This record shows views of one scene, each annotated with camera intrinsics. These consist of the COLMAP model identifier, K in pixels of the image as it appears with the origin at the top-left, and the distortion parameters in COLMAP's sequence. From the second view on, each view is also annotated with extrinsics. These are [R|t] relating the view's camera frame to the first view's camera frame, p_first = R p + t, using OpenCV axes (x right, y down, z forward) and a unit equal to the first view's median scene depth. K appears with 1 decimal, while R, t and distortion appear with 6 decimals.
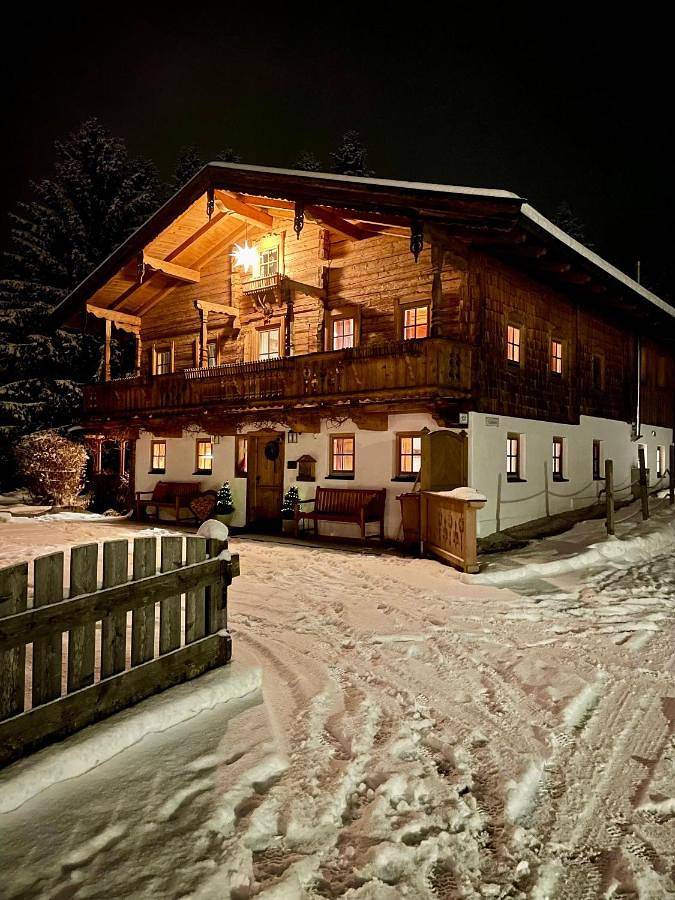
lens RADIAL K [[672.6, 0, 337.5], [0, 672.6, 450.0], [0, 0, 1]] dist [0.063408, -0.003245]
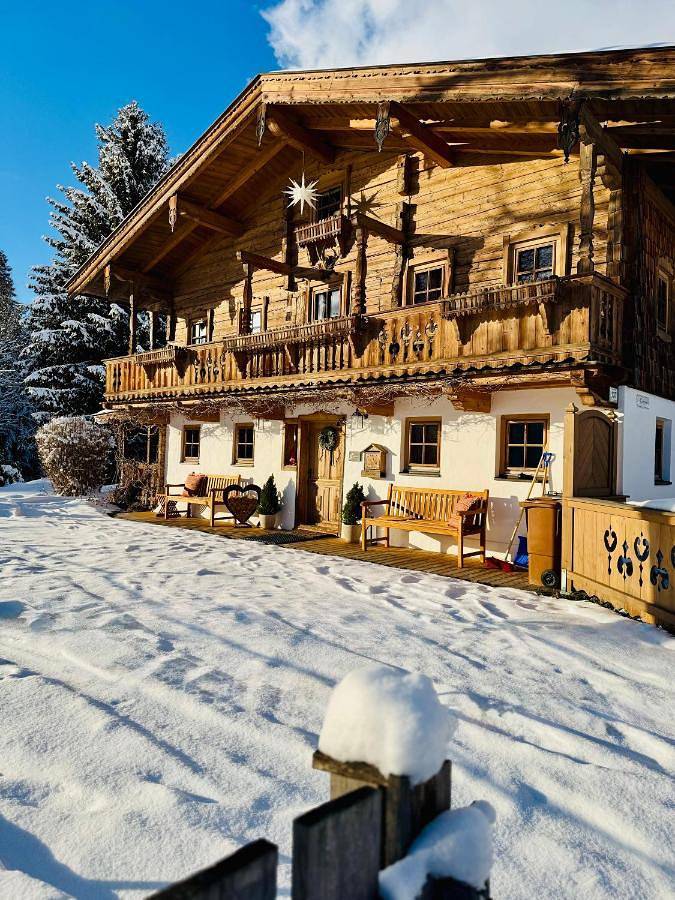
lens RADIAL K [[602.9, 0, 337.5], [0, 602.9, 450.0], [0, 0, 1]] dist [0.000171, -0.000893]
pose [[0.999555, 0.017469, -0.024171, -0.069128], [-0.017303, 0.999825, 0.007055, 0.009728], [0.024290, -0.006634, 0.999683, 0.279101]]
